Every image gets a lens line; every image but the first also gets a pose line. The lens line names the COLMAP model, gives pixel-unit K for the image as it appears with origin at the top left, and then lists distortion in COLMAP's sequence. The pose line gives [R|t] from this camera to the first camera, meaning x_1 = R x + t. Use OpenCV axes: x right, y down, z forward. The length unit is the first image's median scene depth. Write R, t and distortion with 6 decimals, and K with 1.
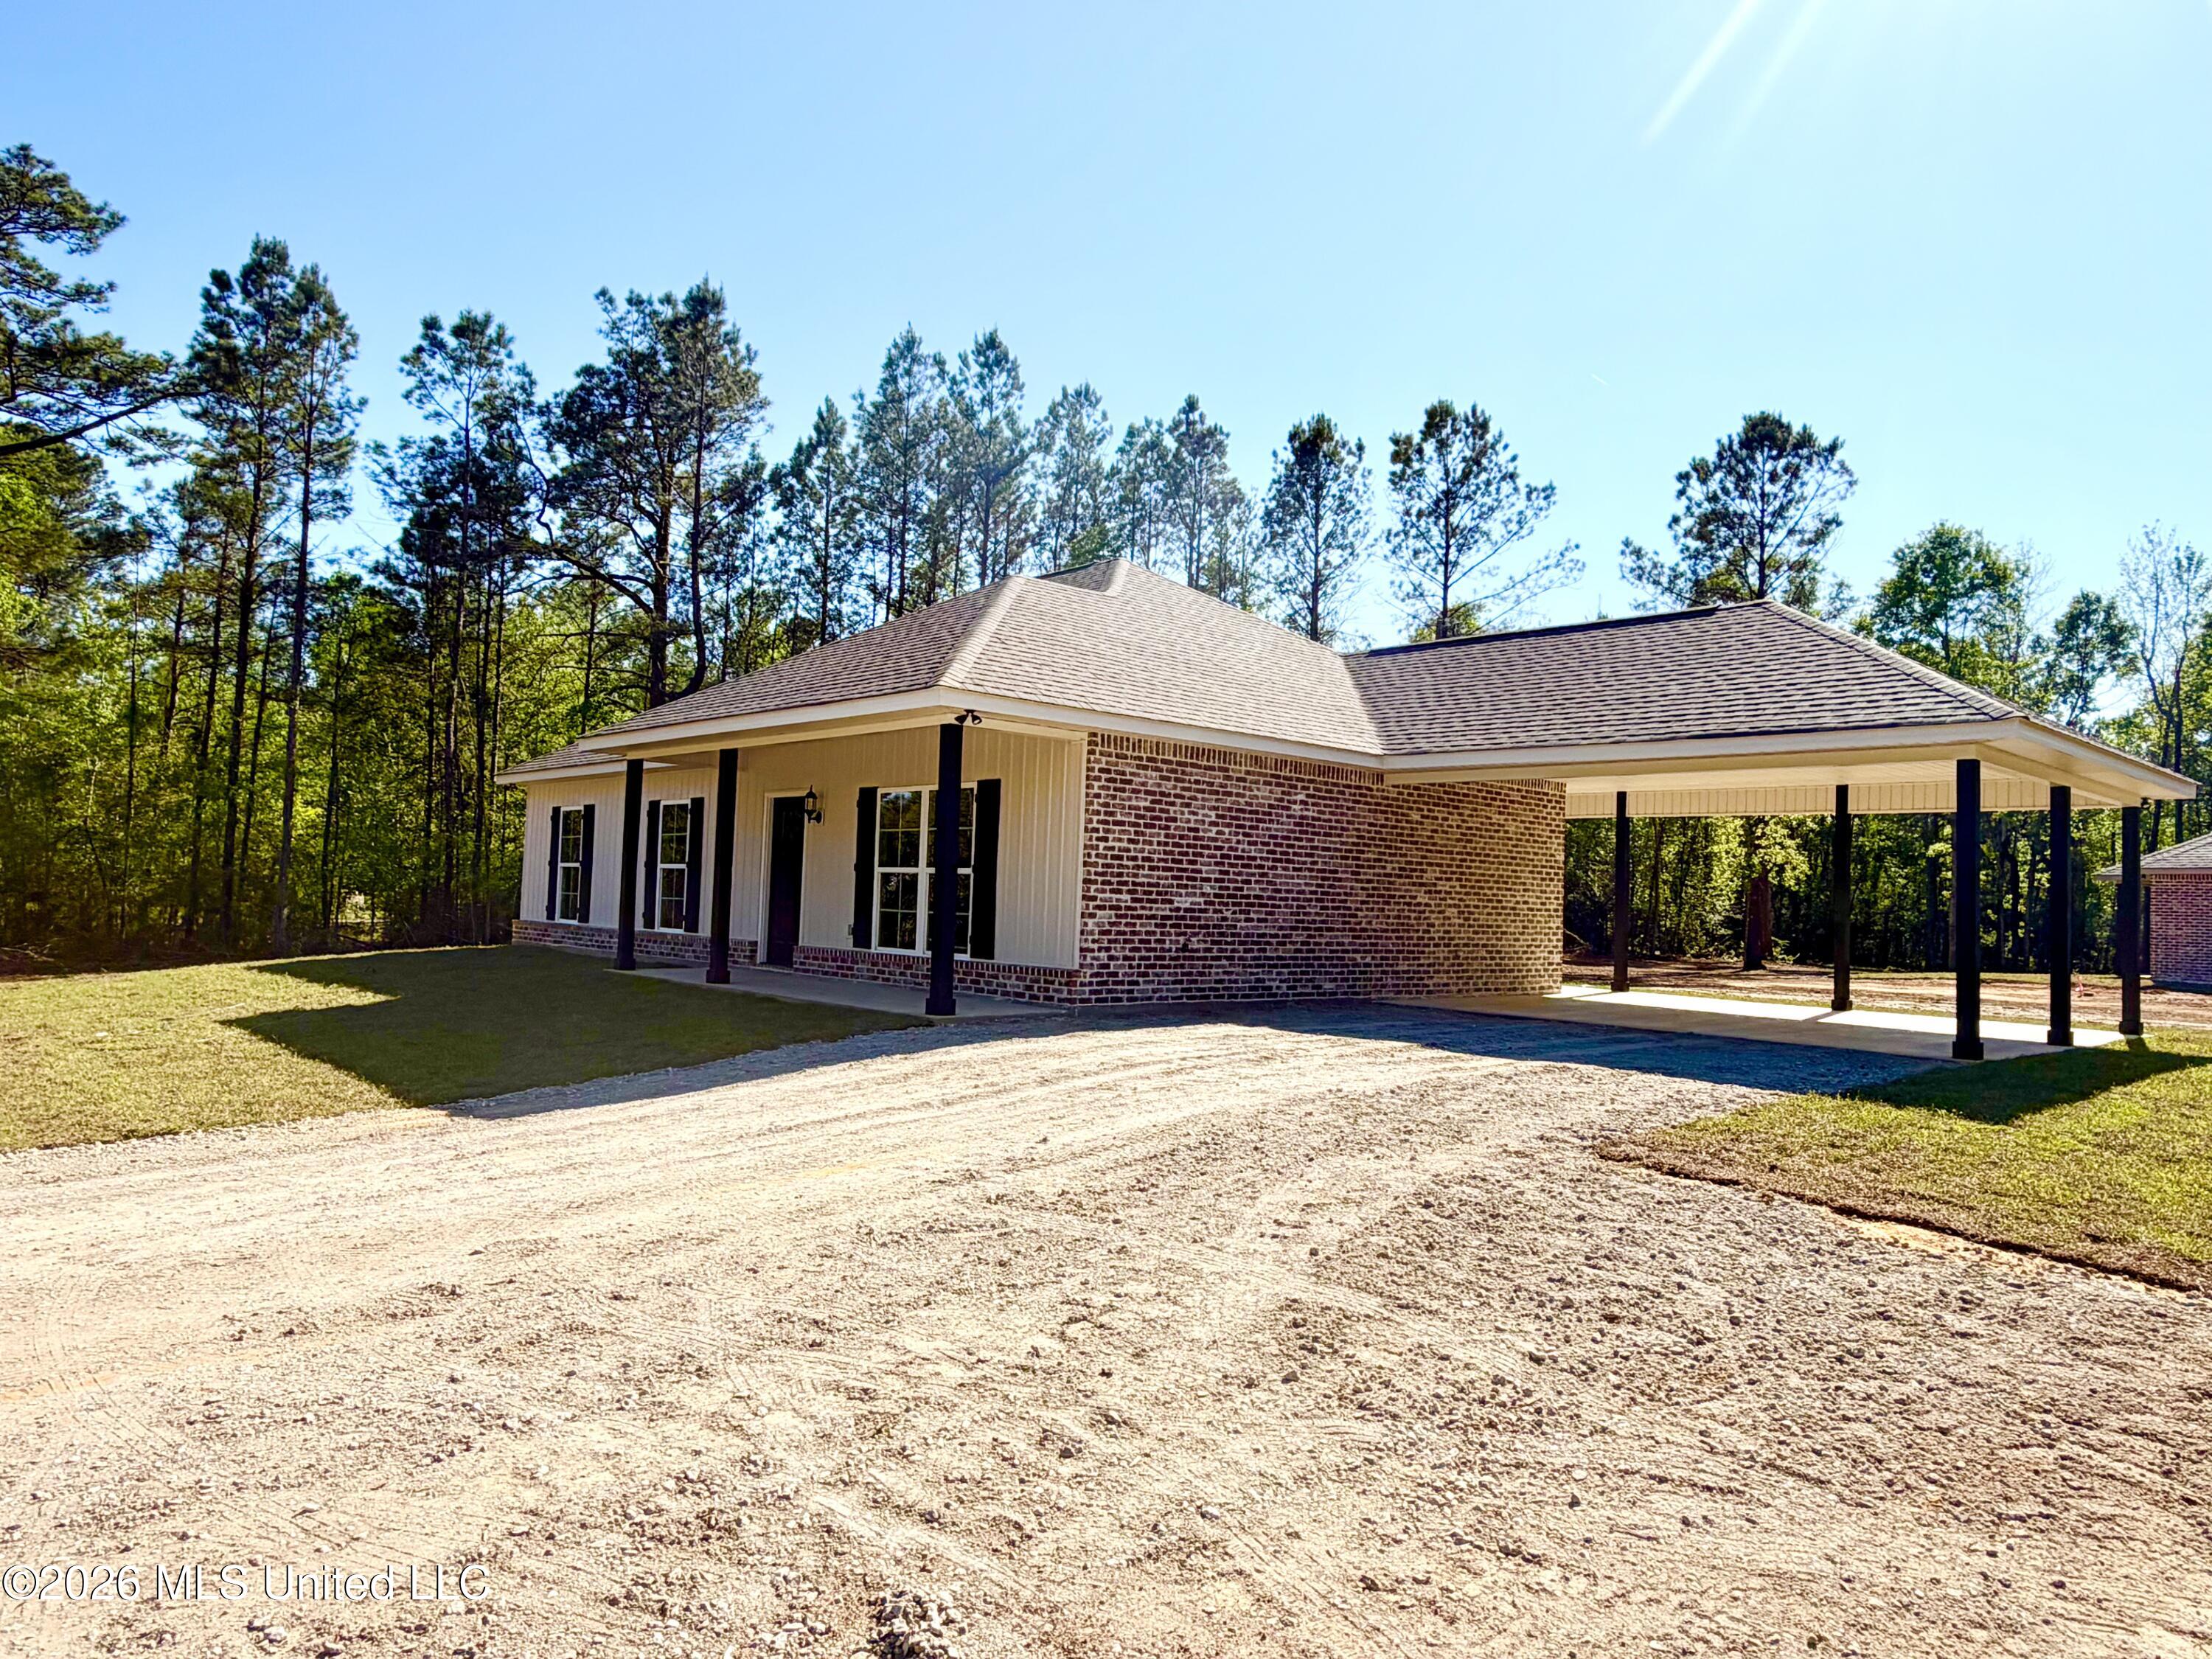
lens RADIAL K [[1423.0, 0, 1106.0], [0, 1423.0, 829.5], [0, 0, 1]] dist [-0.003918, -0.000594]
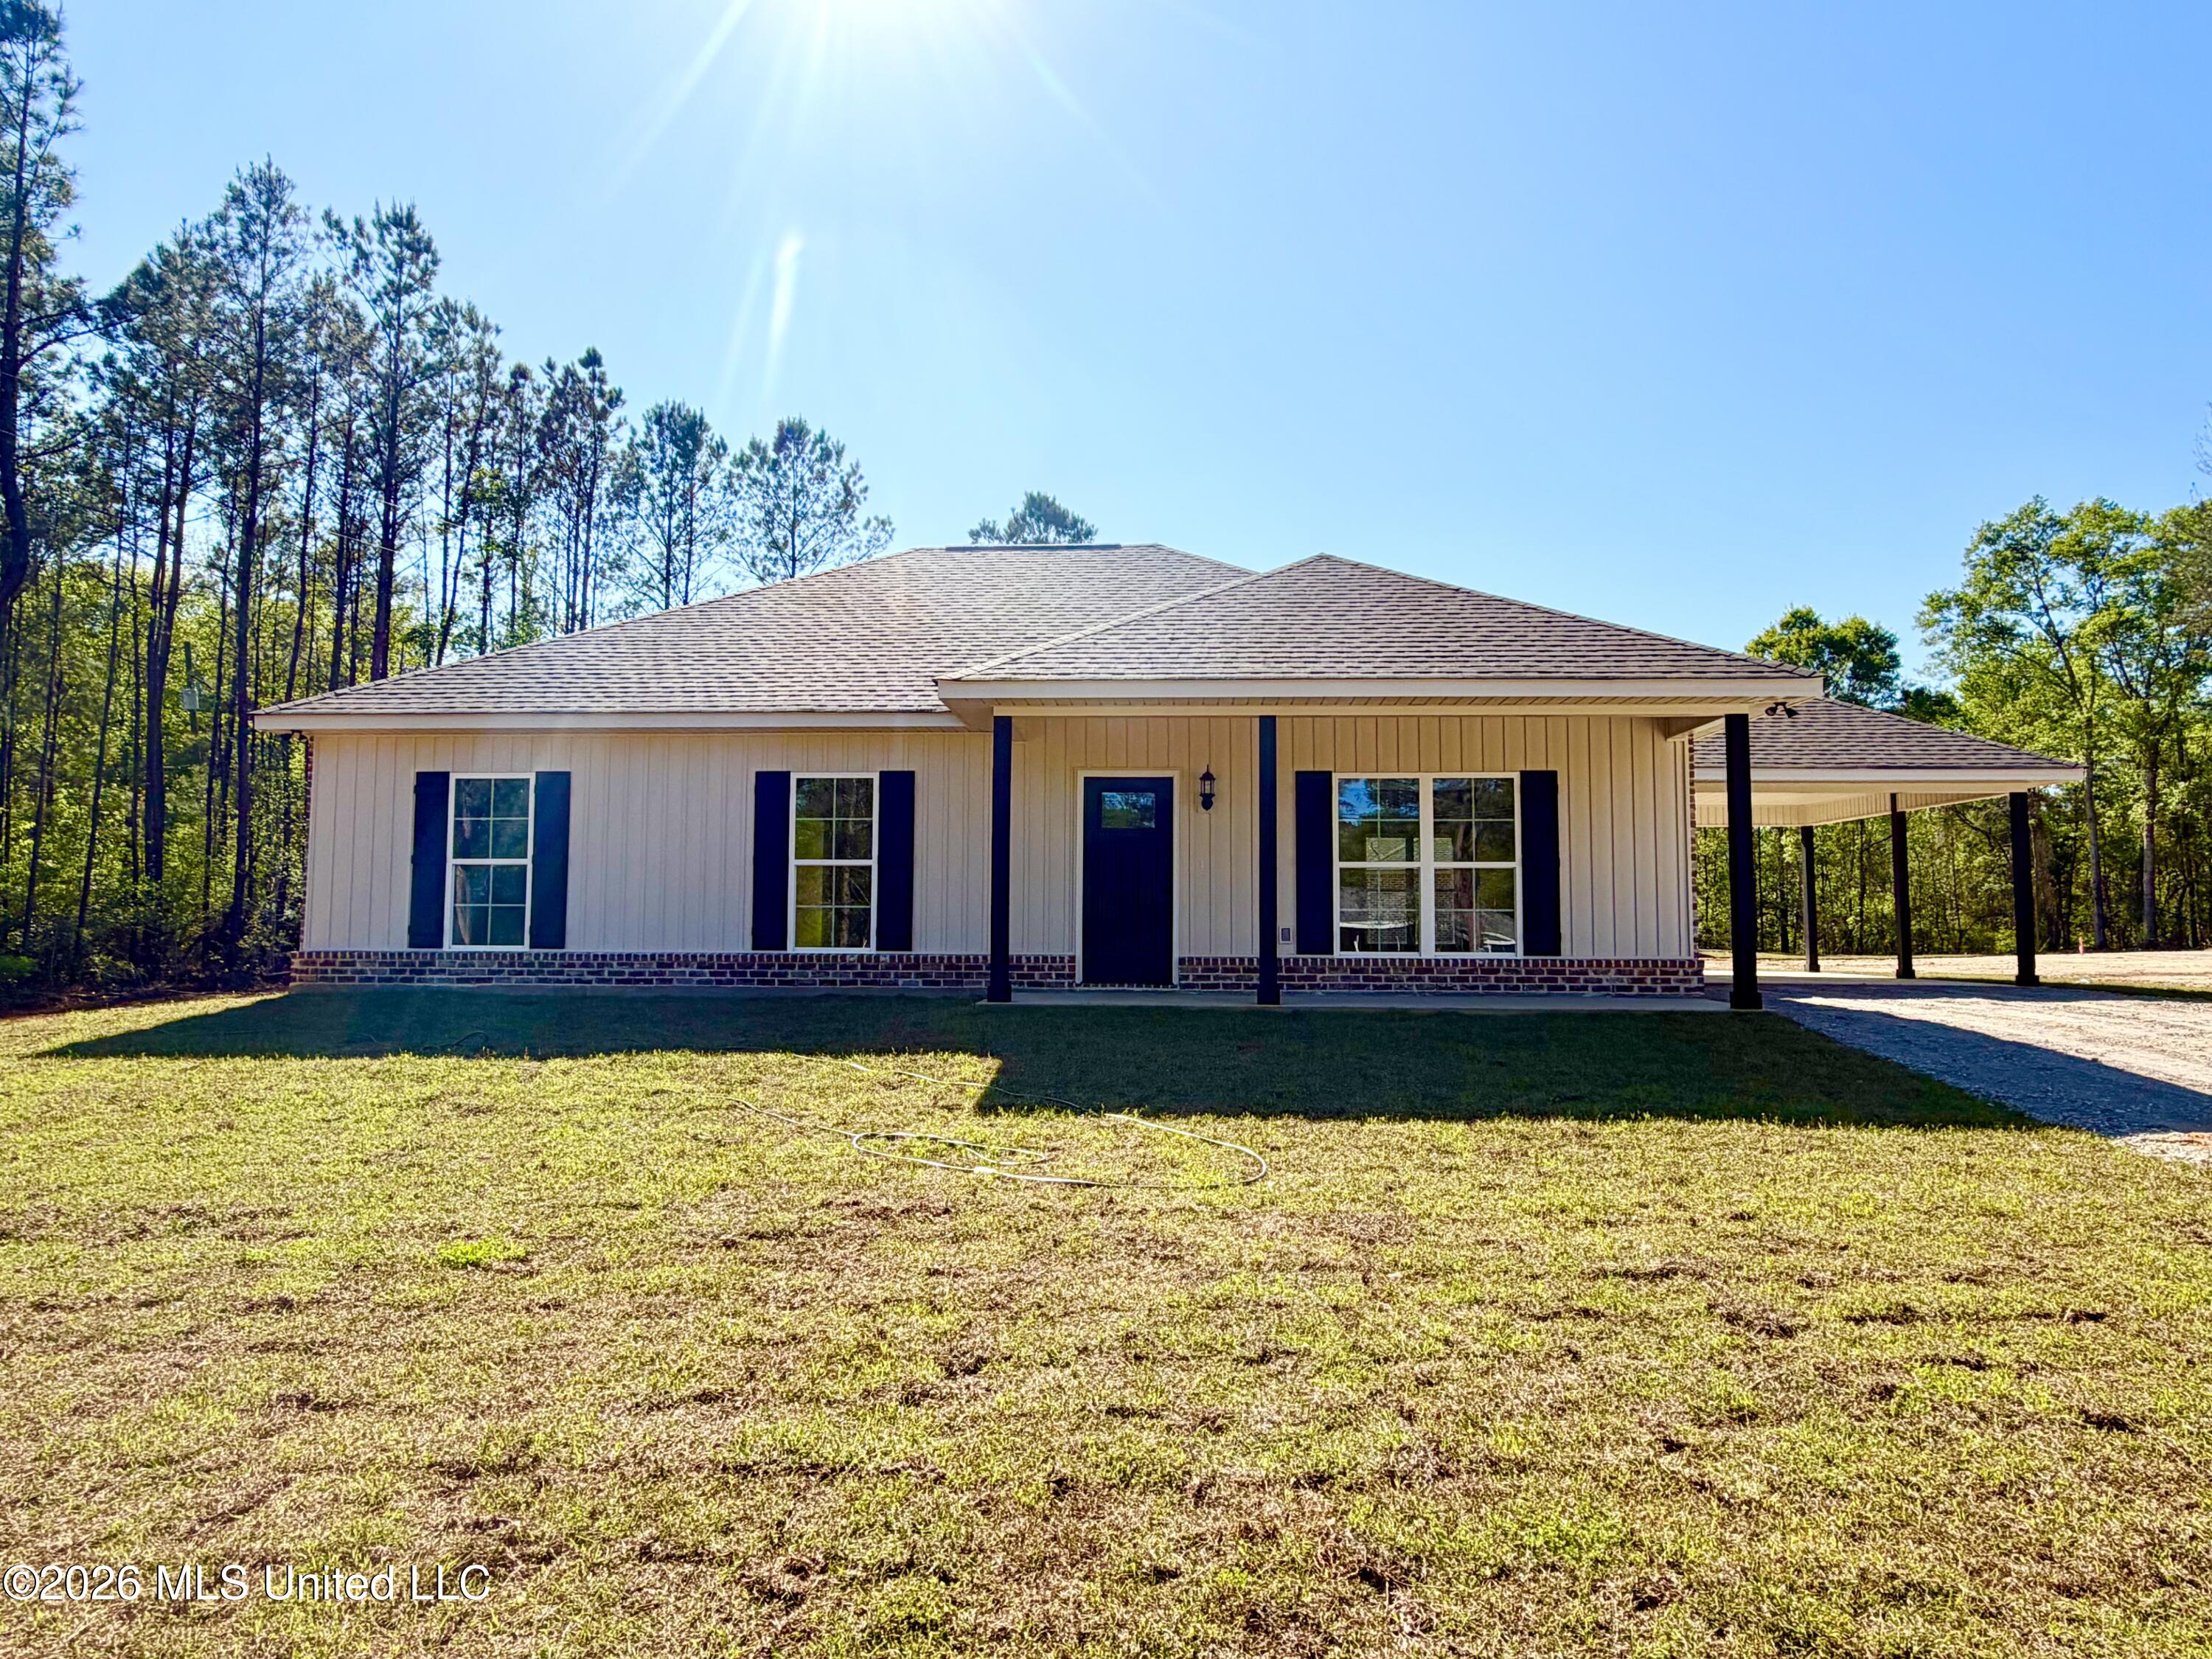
lens RADIAL K [[1324.4, 0, 1102.8], [0, 1324.4, 836.7], [0, 0, 1]] dist [-0.004930, 0.001727]
pose [[0.717400, 0.018886, 0.696406, -0.404934], [-0.015606, 0.999817, -0.011037, 0.010701], [-0.696487, -0.002950, 0.717564, 0.245422]]
